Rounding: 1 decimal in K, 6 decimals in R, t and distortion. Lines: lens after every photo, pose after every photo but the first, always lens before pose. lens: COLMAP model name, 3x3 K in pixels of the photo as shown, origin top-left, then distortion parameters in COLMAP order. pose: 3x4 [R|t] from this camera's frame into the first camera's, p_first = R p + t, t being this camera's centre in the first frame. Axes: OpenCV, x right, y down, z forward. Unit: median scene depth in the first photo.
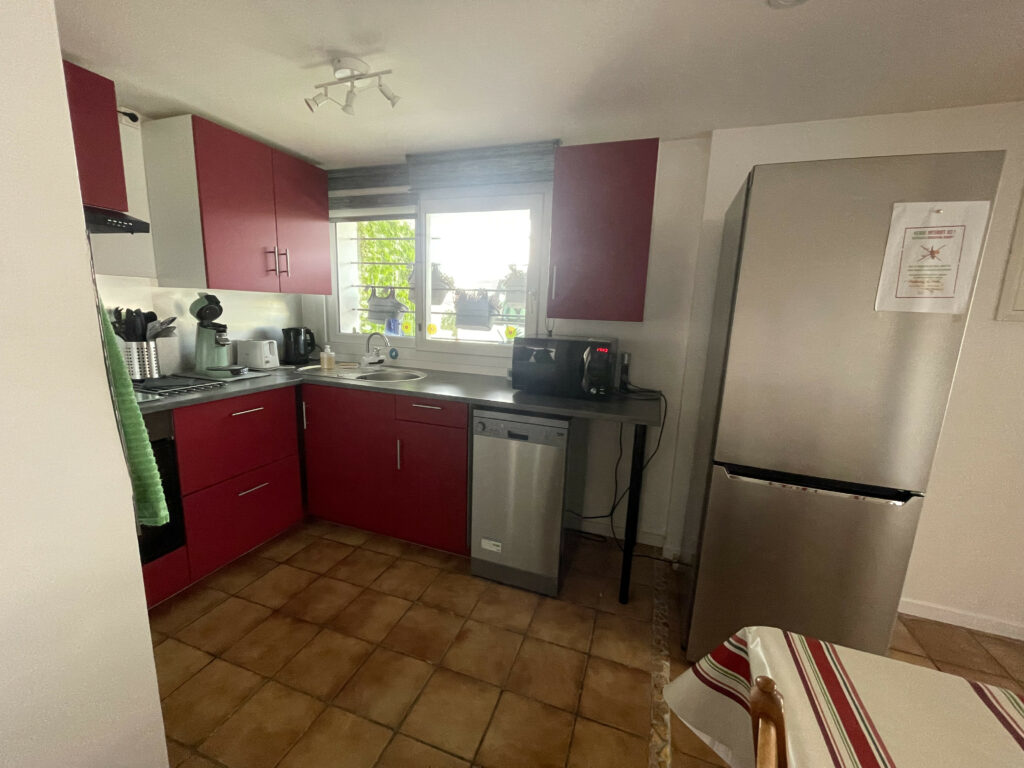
lens RADIAL K [[413.1, 0, 512.8], [0, 413.1, 380.9], [0, 0, 1]] dist [-0.000971, -0.000811]
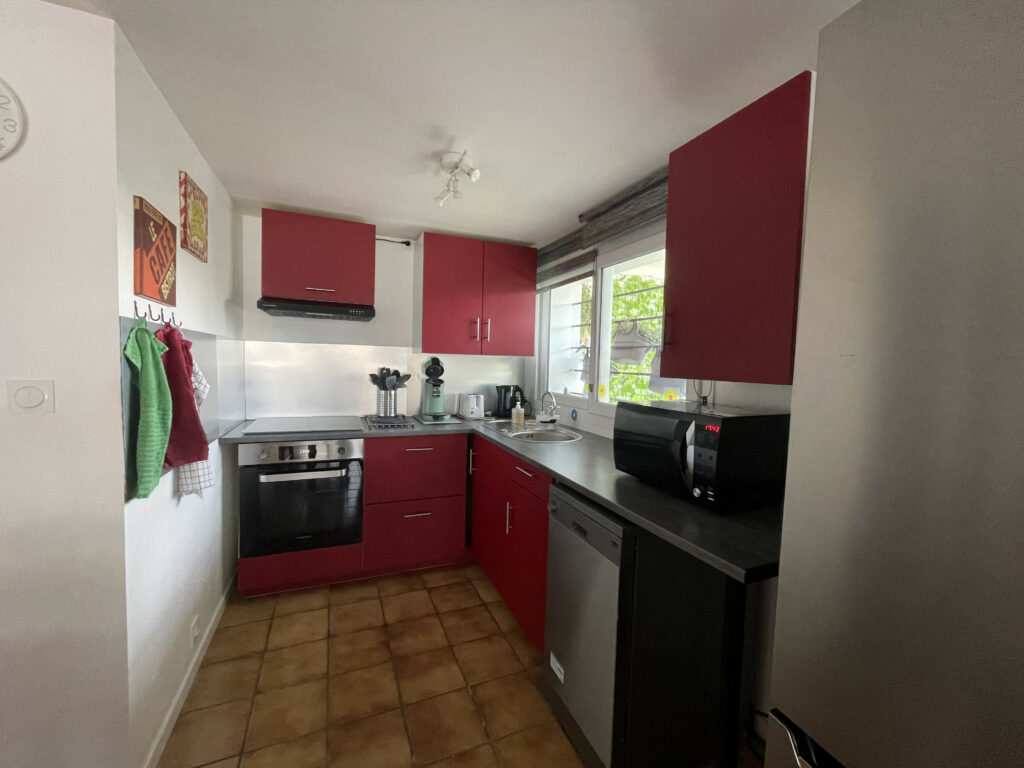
lens RADIAL K [[413.1, 0, 512.0], [0, 413.1, 380.4], [0, 0, 1]] dist [-0.000971, -0.000811]
pose [[0.677315, 0.016219, -0.735515, 0.402487], [-0.133076, 0.985966, -0.100803, -0.036686], [0.723558, 0.166154, 0.669968, 0.302656]]
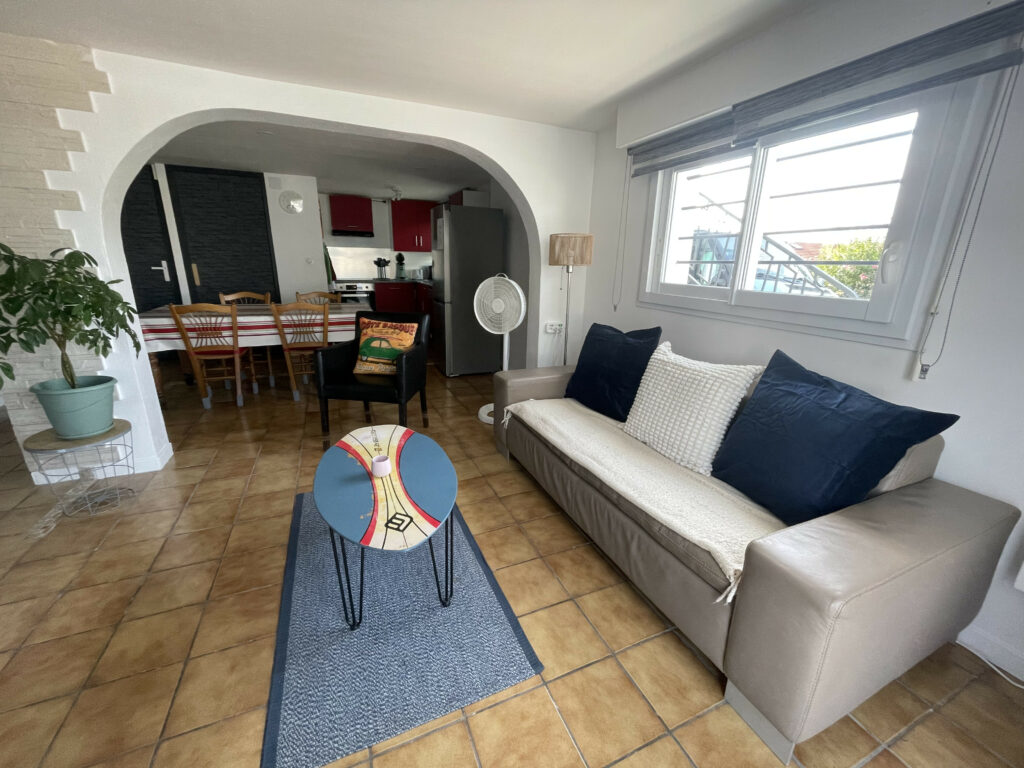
lens RADIAL K [[413.1, 0, 511.2], [0, 413.1, 383.3], [0, 0, 1]] dist [-0.000971, -0.000811]
pose [[0.680629, 0.187000, -0.708360, 2.258185], [-0.123959, 0.982330, 0.140219, 0.218594], [0.722065, -0.007629, 0.691783, -0.578978]]
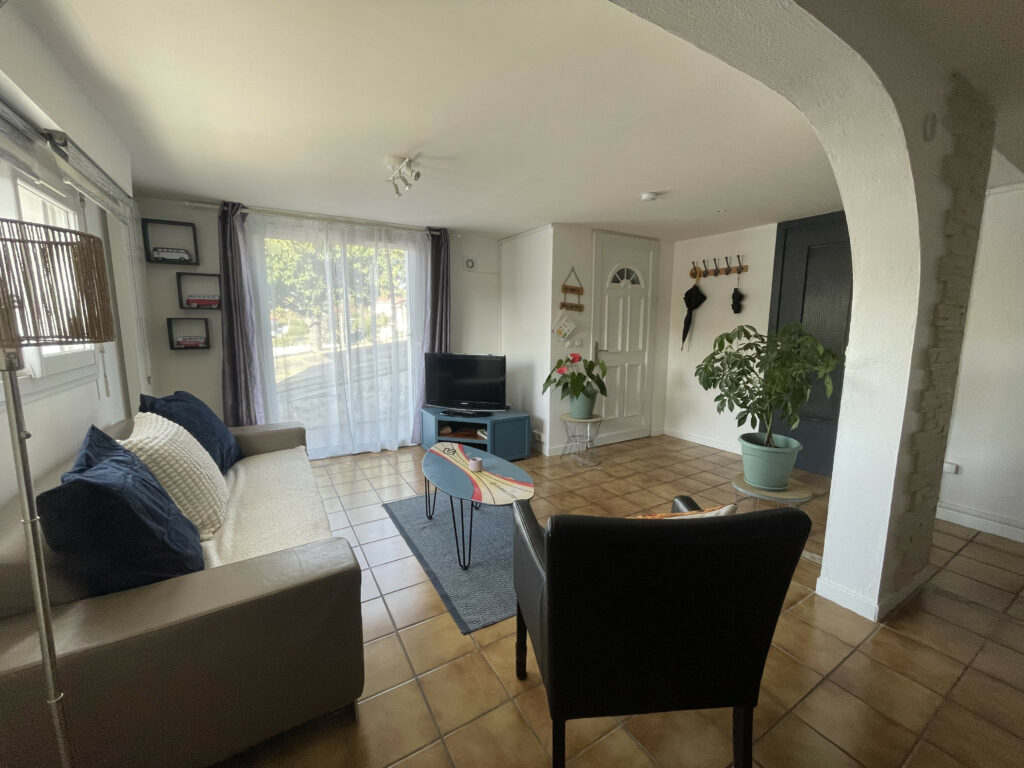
lens RADIAL K [[413.1, 0, 511.2], [0, 413.1, 381.4], [0, 0, 1]] dist [-0.000971, -0.000811]
pose [[-0.770419, -0.127898, 0.624577, 0.833201], [0.078414, 0.953223, 0.291920, -0.025118], [-0.632697, 0.273876, -0.724352, 0.465512]]
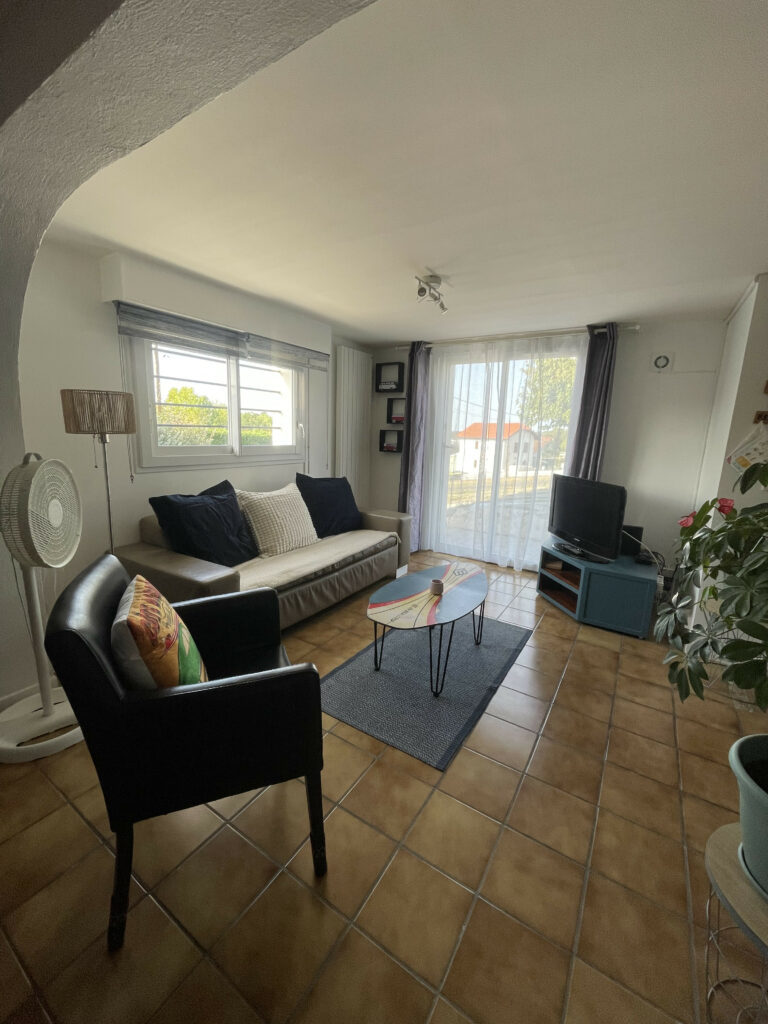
lens RADIAL K [[413.1, 0, 386.3], [0, 413.1, 510.3], [0, 0, 1]] dist [-0.000971, -0.000811]
pose [[0.224618, -0.214240, 0.950604, 0.578040], [0.142658, 0.972251, 0.185409, 0.100552], [-0.963948, 0.093965, 0.248948, -0.380384]]
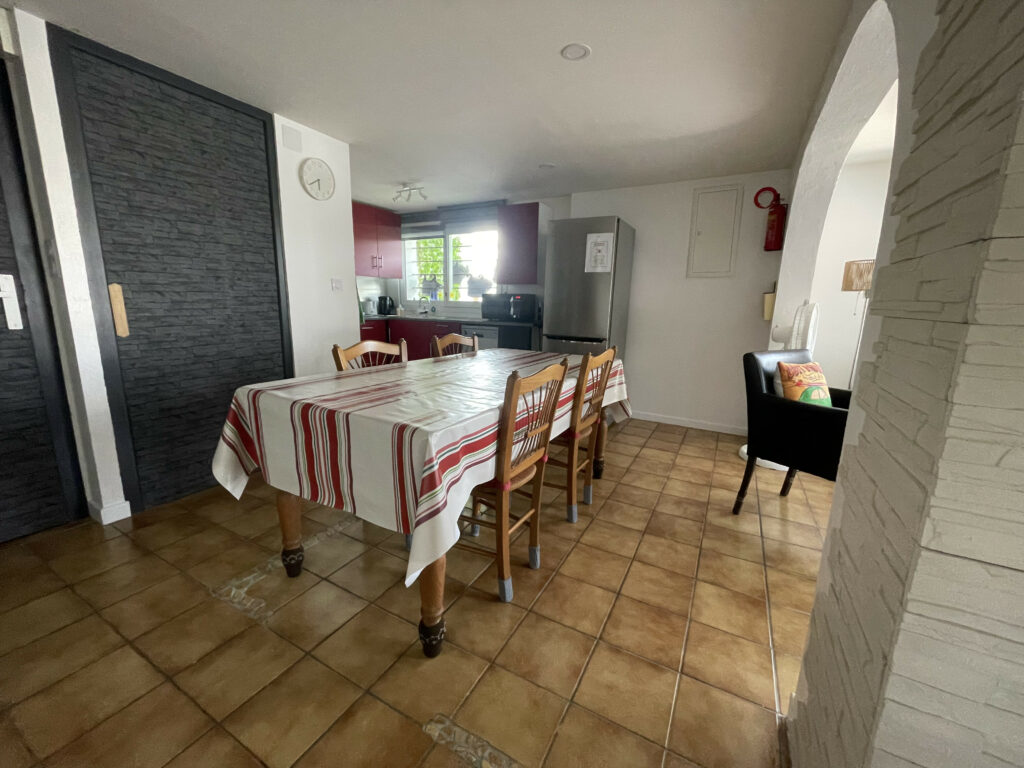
lens RADIAL K [[413.1, 0, 511.2], [0, 413.1, 381.7], [0, 0, 1]] dist [-0.000971, -0.000811]
pose [[0.987682, 0.013241, -0.155914, 0.454771], [-0.011625, 0.999869, 0.011272, 0.301205], [0.156043, -0.009321, 0.987706, -1.019245]]
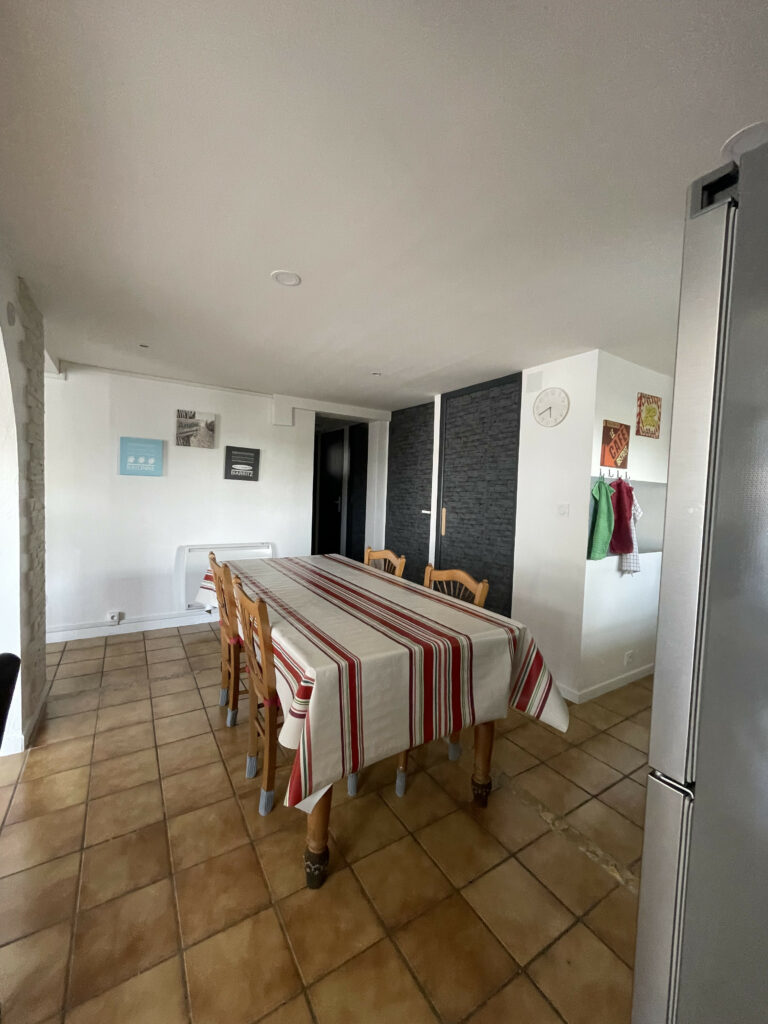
lens RADIAL K [[413.1, 0, 384.4], [0, 413.1, 511.0], [0, 0, 1]] dist [-0.000971, -0.000811]
pose [[-0.617202, -0.021291, -0.786516, 0.953943], [-0.194415, 0.972763, 0.126231, -0.041273], [0.762407, 0.230820, -0.604531, 0.556614]]
